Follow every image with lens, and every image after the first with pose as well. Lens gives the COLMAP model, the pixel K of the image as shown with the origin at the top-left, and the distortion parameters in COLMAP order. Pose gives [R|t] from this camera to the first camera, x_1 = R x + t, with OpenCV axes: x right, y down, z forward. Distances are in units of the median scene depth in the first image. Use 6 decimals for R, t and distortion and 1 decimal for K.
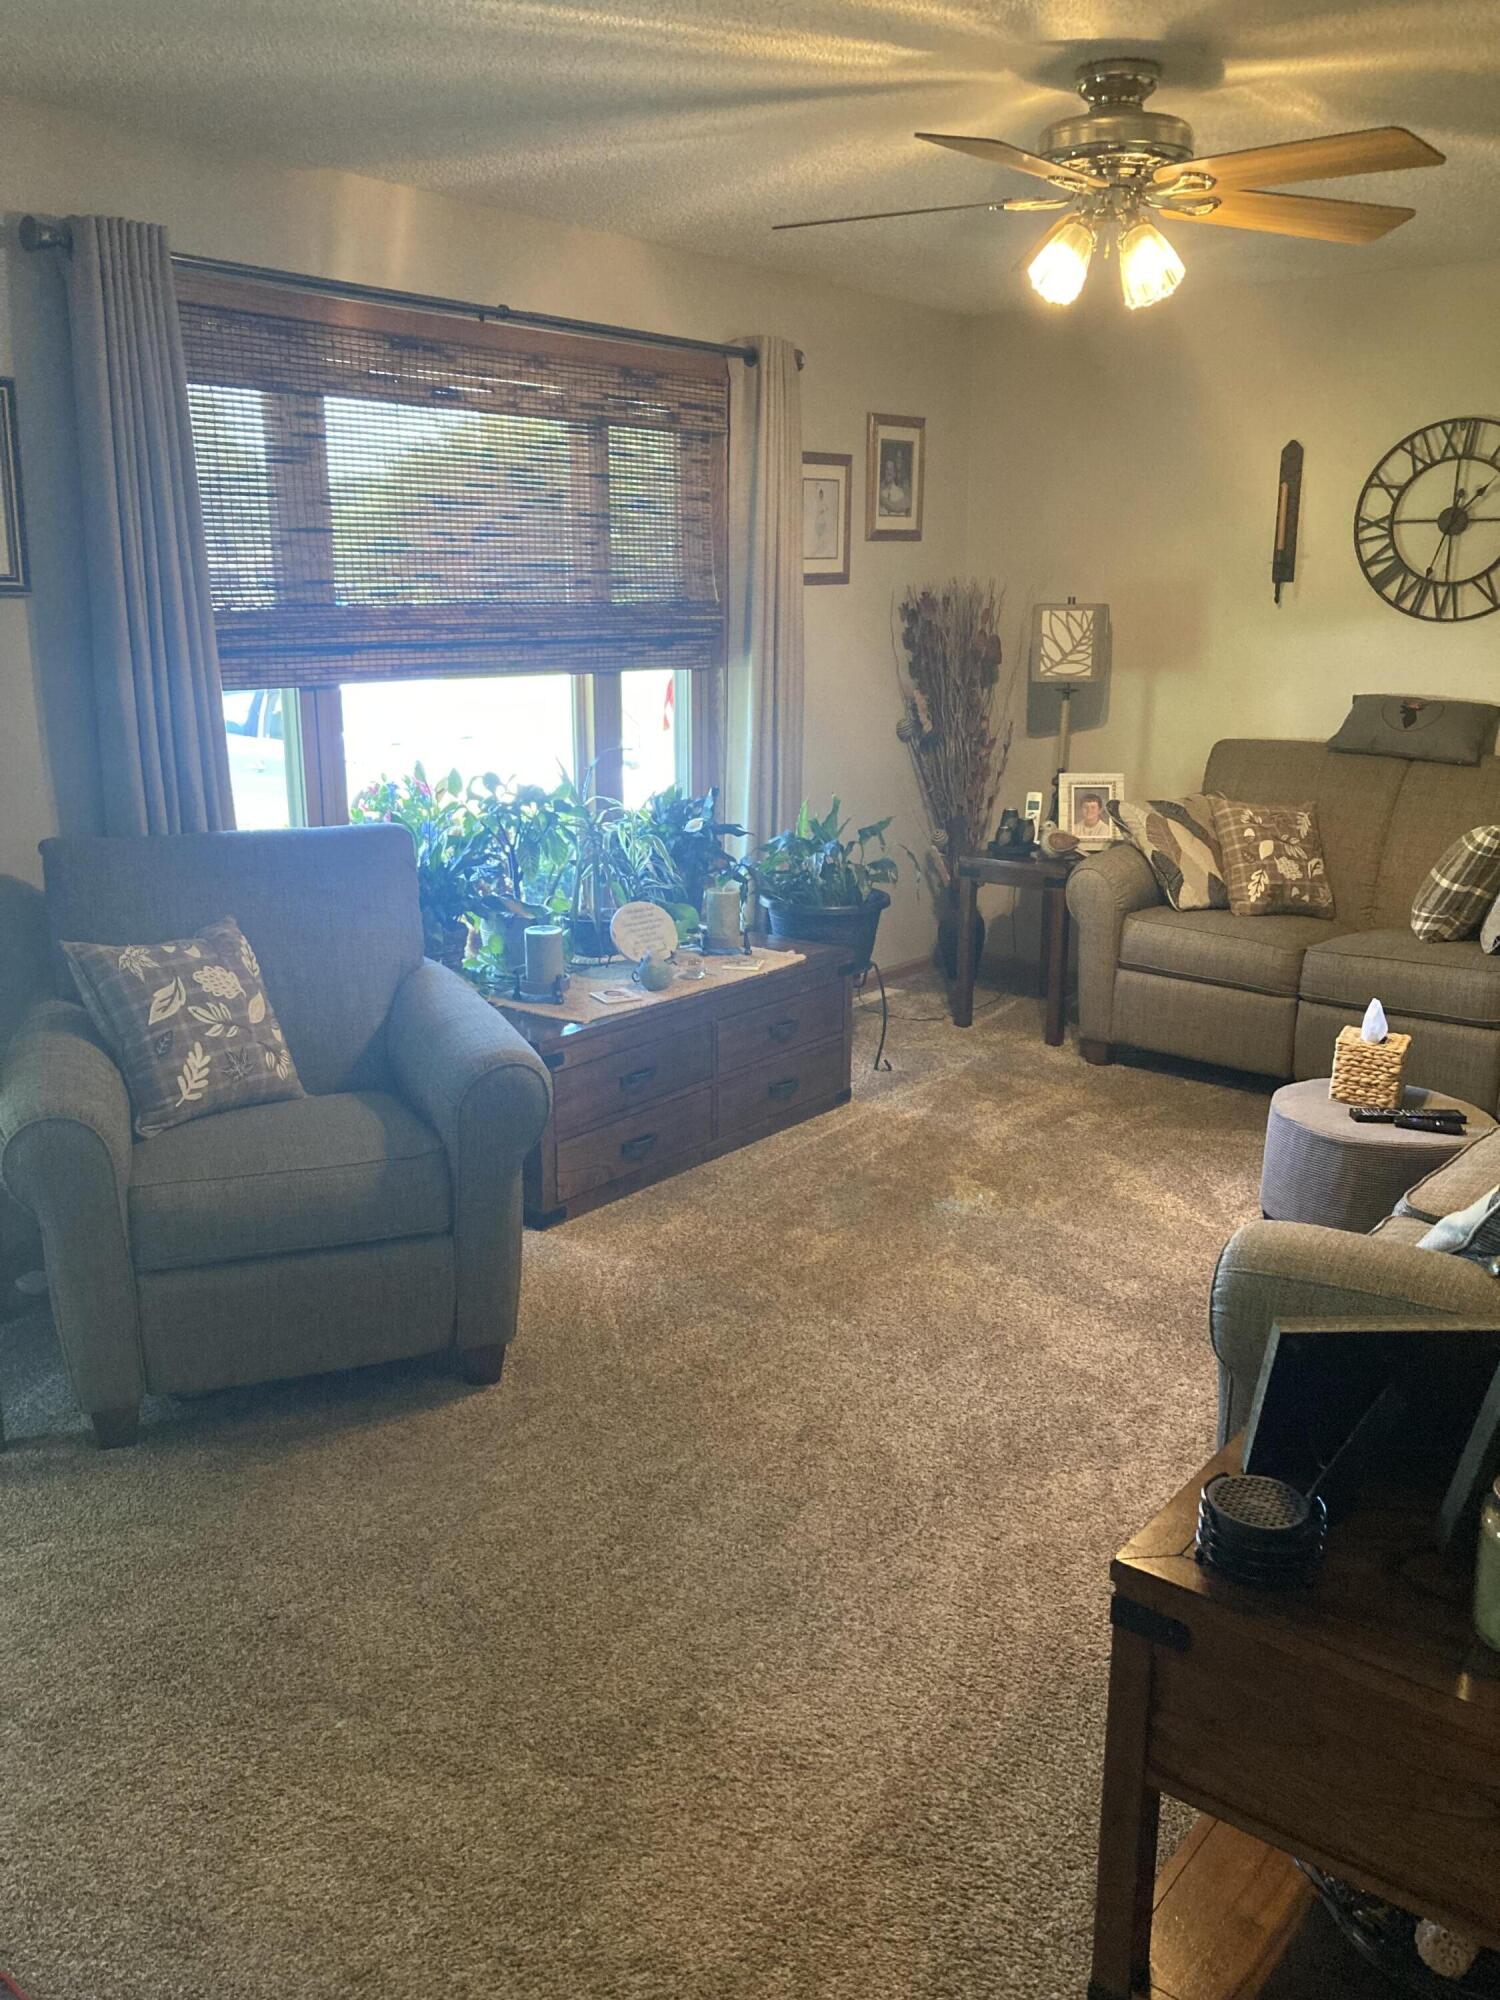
lens RADIAL K [[1664.7, 0, 750.0], [0, 1664.7, 1000.0], [0, 0, 1]] dist [0.010887, -0.009043]
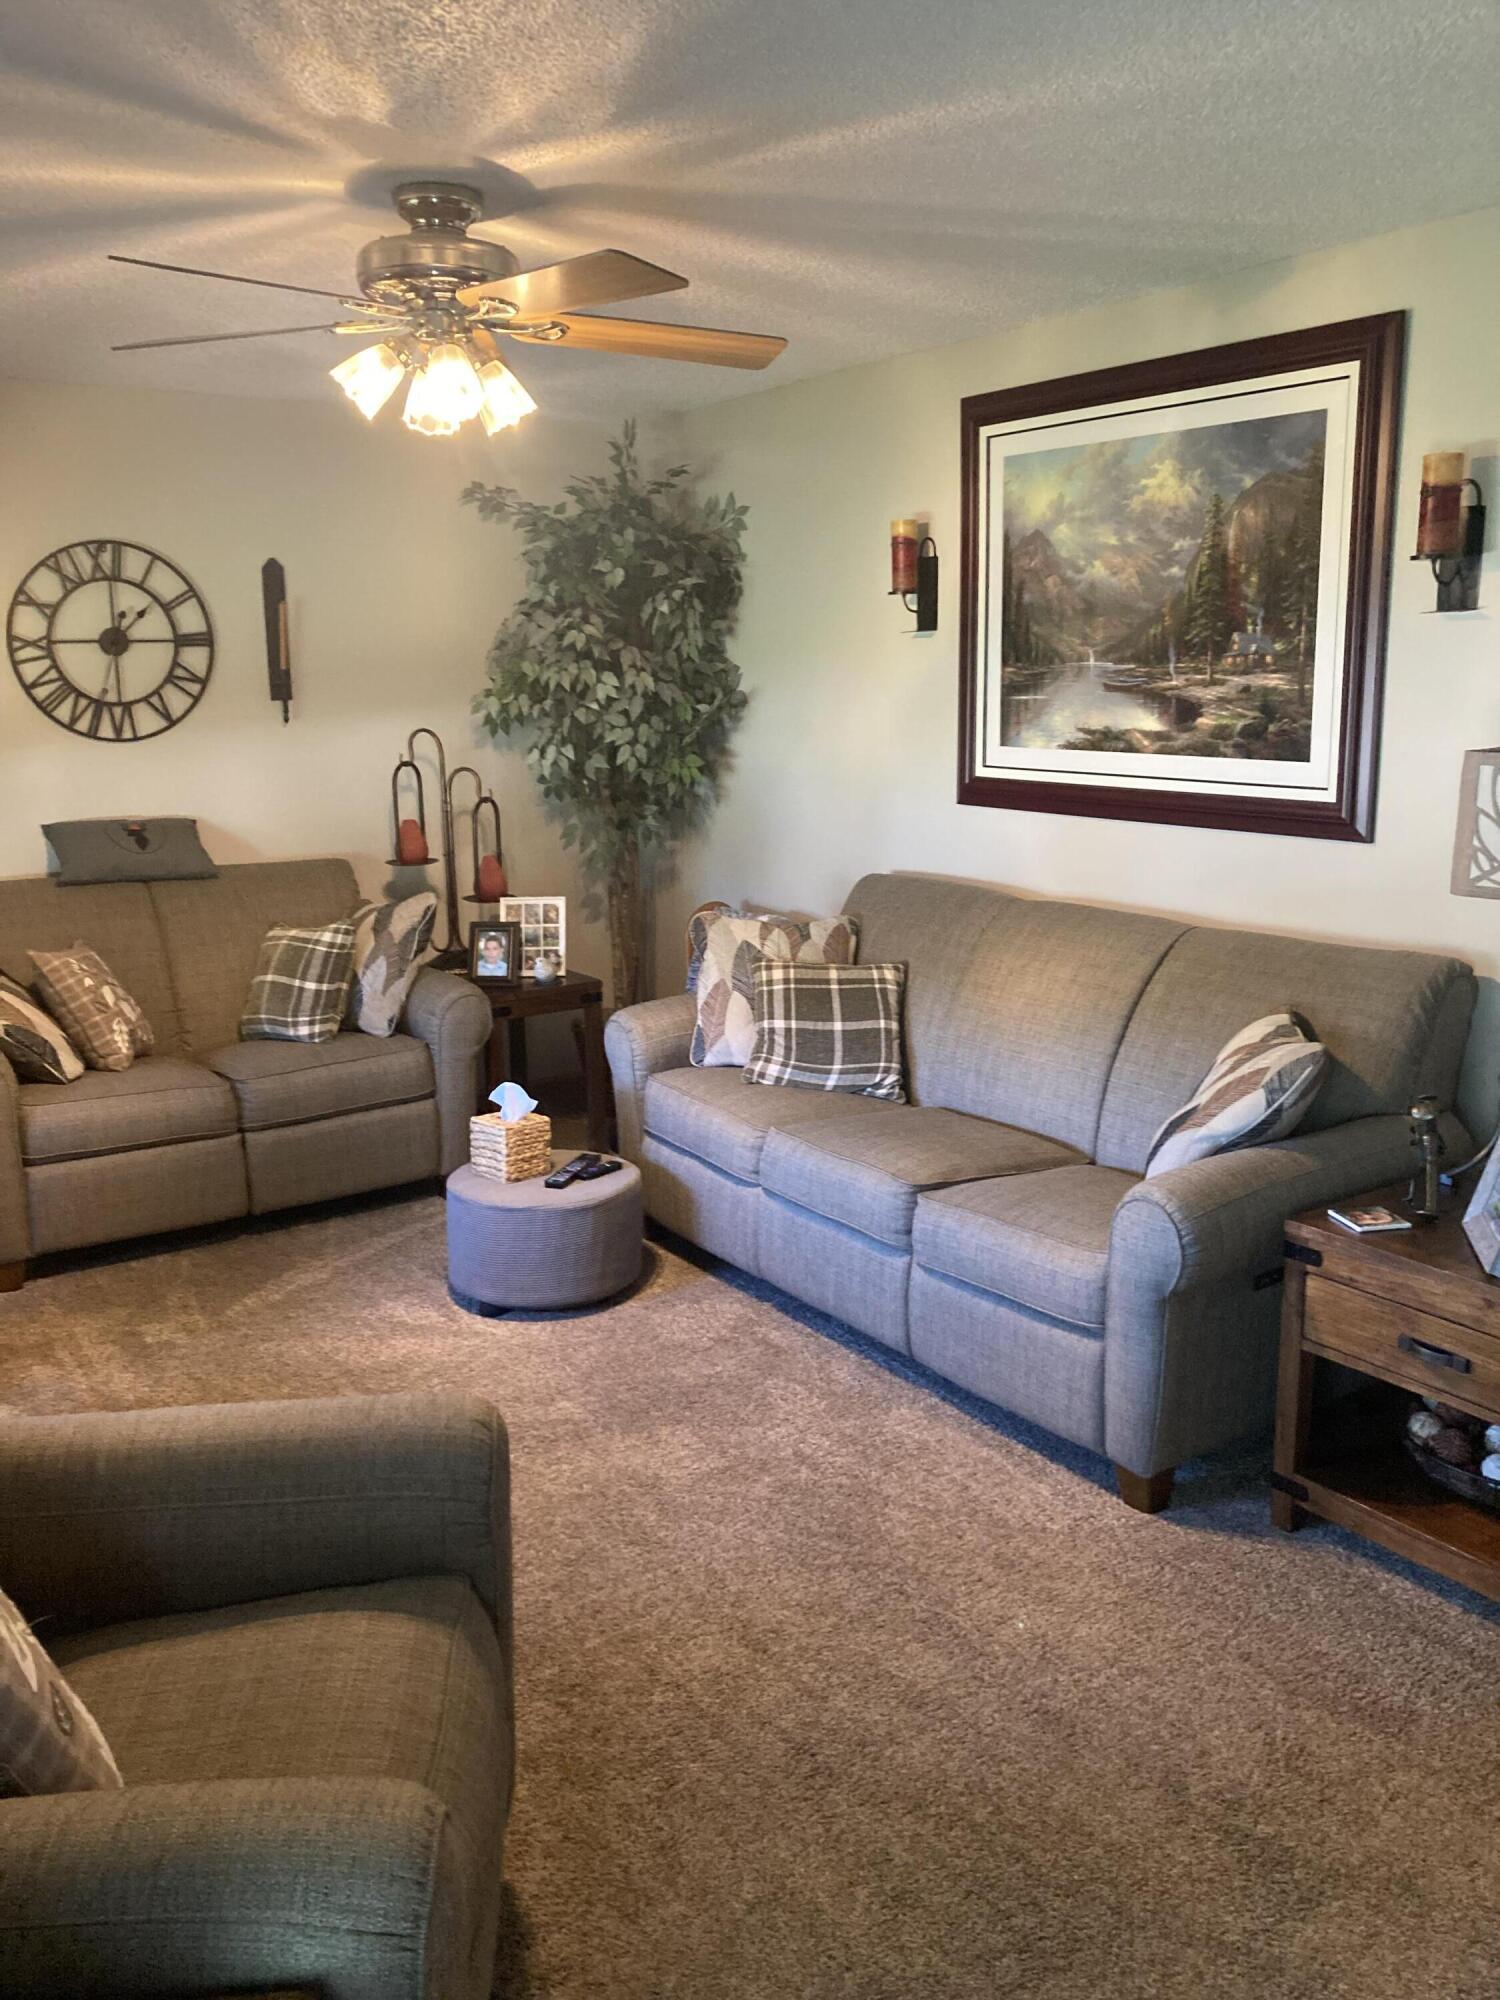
lens RADIAL K [[1664.7, 0, 750.0], [0, 1664.7, 1000.0], [0, 0, 1]] dist [0.010887, -0.009043]
pose [[0.289509, -0.200710, 0.935895, -0.438322], [0.256417, 0.958293, 0.126193, -0.111851], [-0.922190, 0.203445, 0.328900, 0.371610]]
